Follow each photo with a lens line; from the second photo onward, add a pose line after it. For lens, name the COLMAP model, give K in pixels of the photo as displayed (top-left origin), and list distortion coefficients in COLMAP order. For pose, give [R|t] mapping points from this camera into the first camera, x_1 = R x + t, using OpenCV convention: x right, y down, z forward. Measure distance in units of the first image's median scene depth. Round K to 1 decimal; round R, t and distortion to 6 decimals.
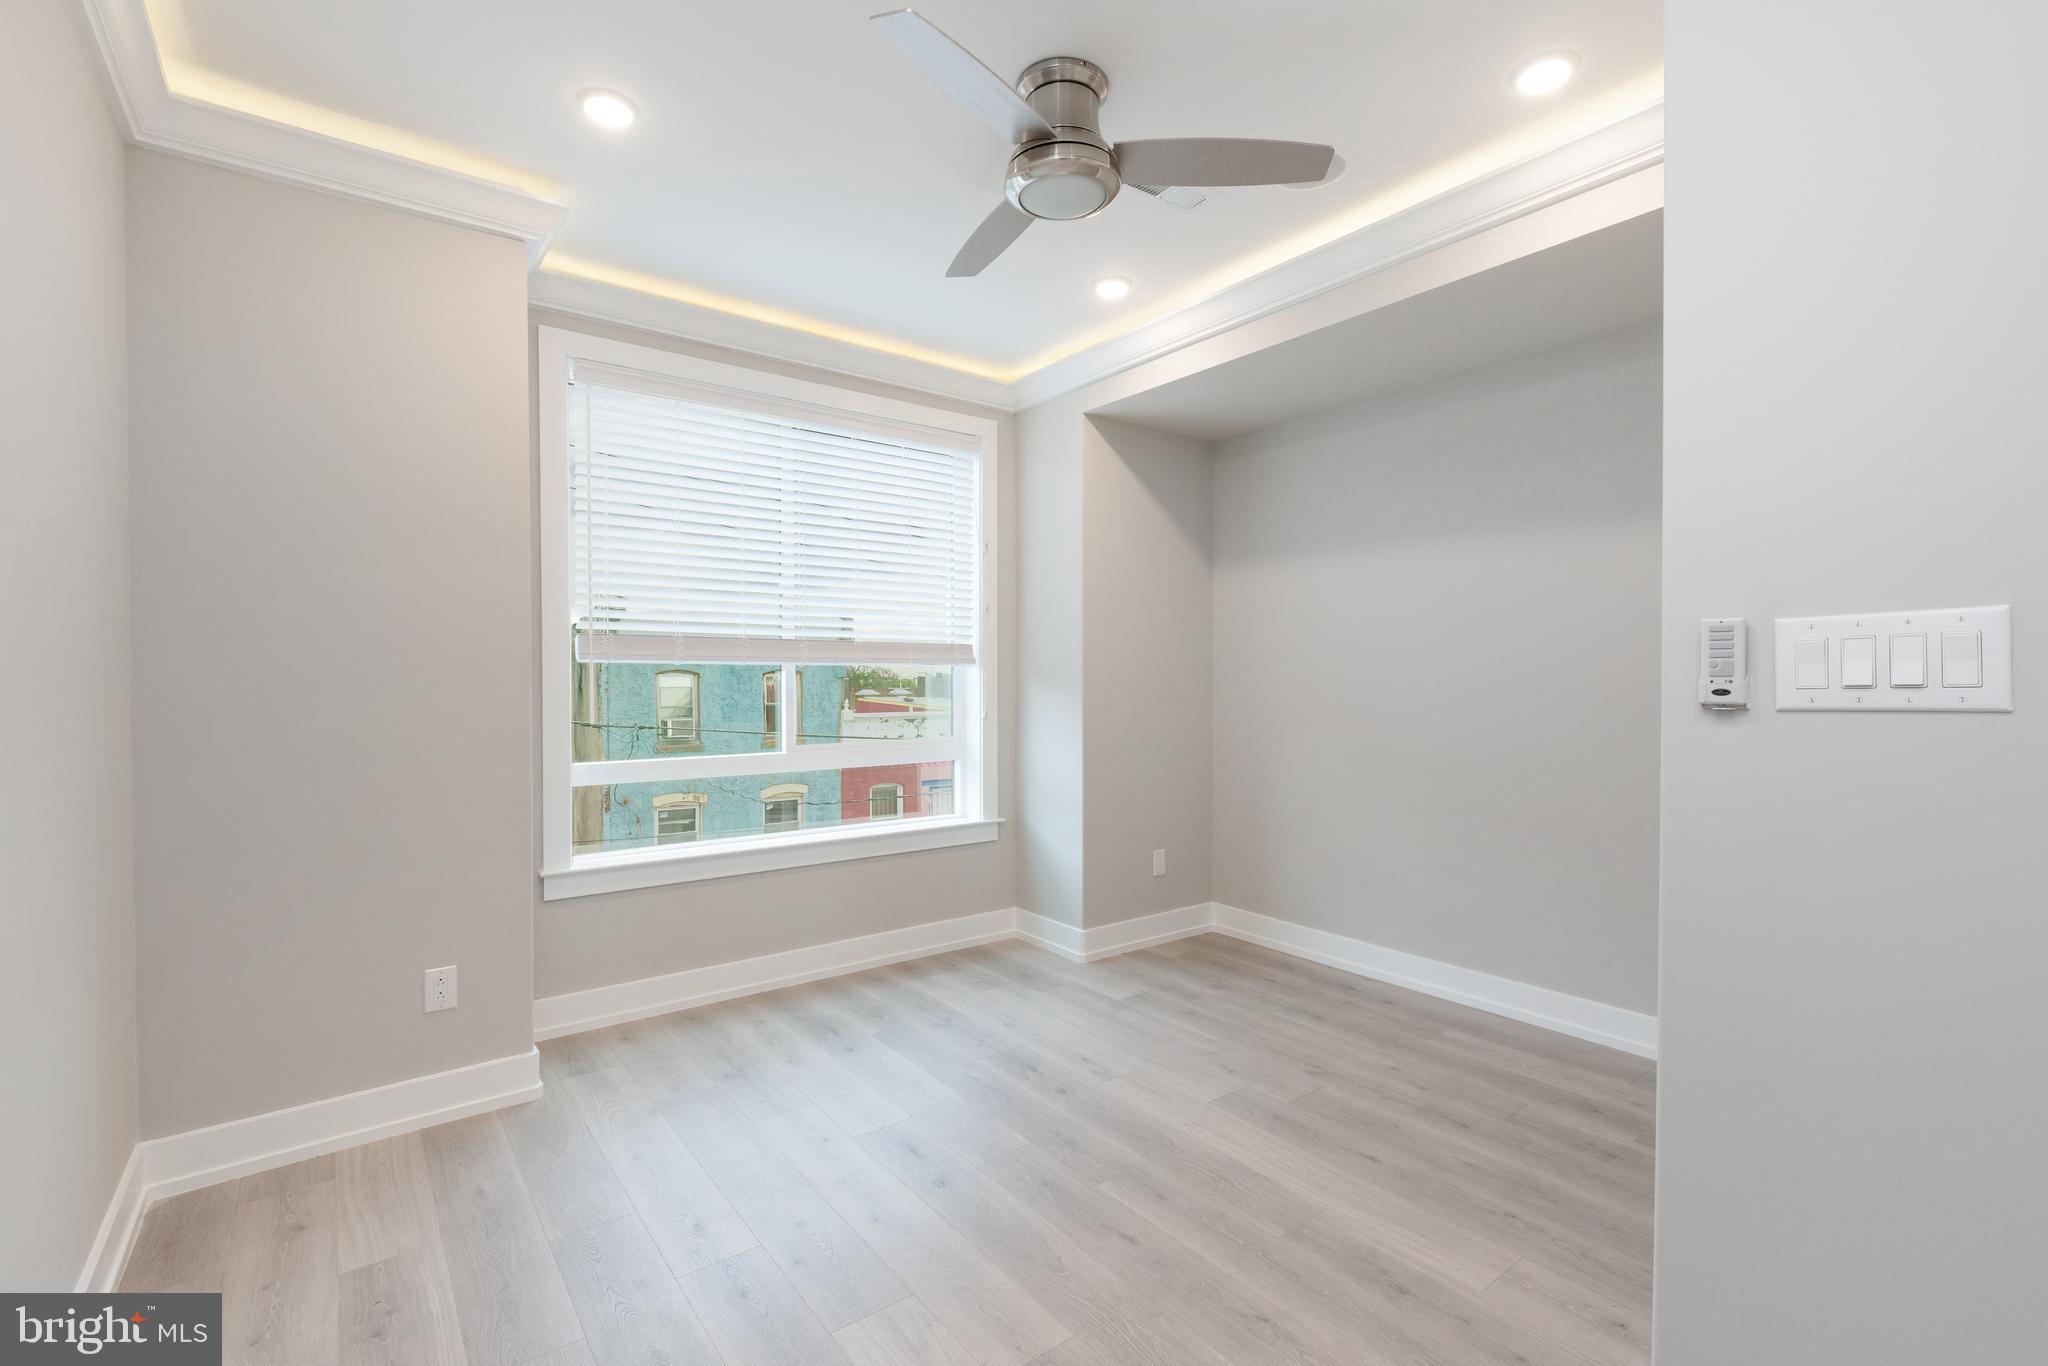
lens RADIAL K [[909.6, 0, 1019.8], [0, 909.6, 694.0], [0, 0, 1]] dist [0.001897, 0.000573]
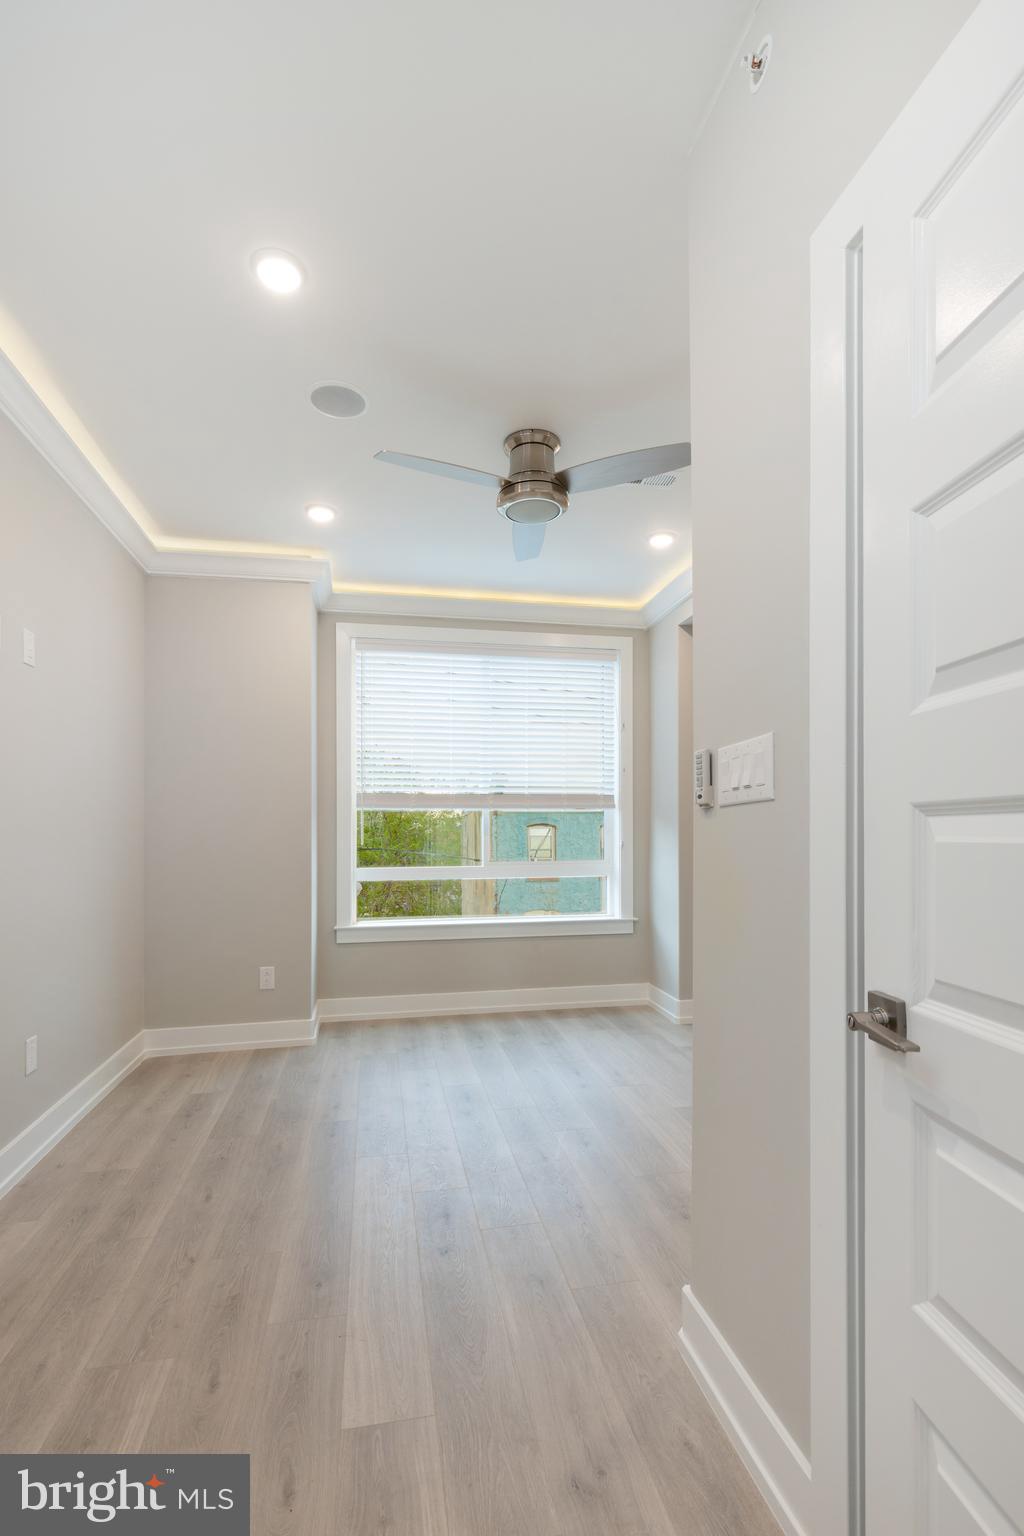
lens RADIAL K [[690.9, 0, 486.1], [0, 690.9, 827.9], [0, 0, 1]] dist [0.007982, 0.000962]
pose [[0.894975, -0.005084, -0.446087, 0.283297], [-0.004301, 0.999790, -0.020025, 0.022791], [0.446095, 0.019841, 0.894766, -0.069922]]
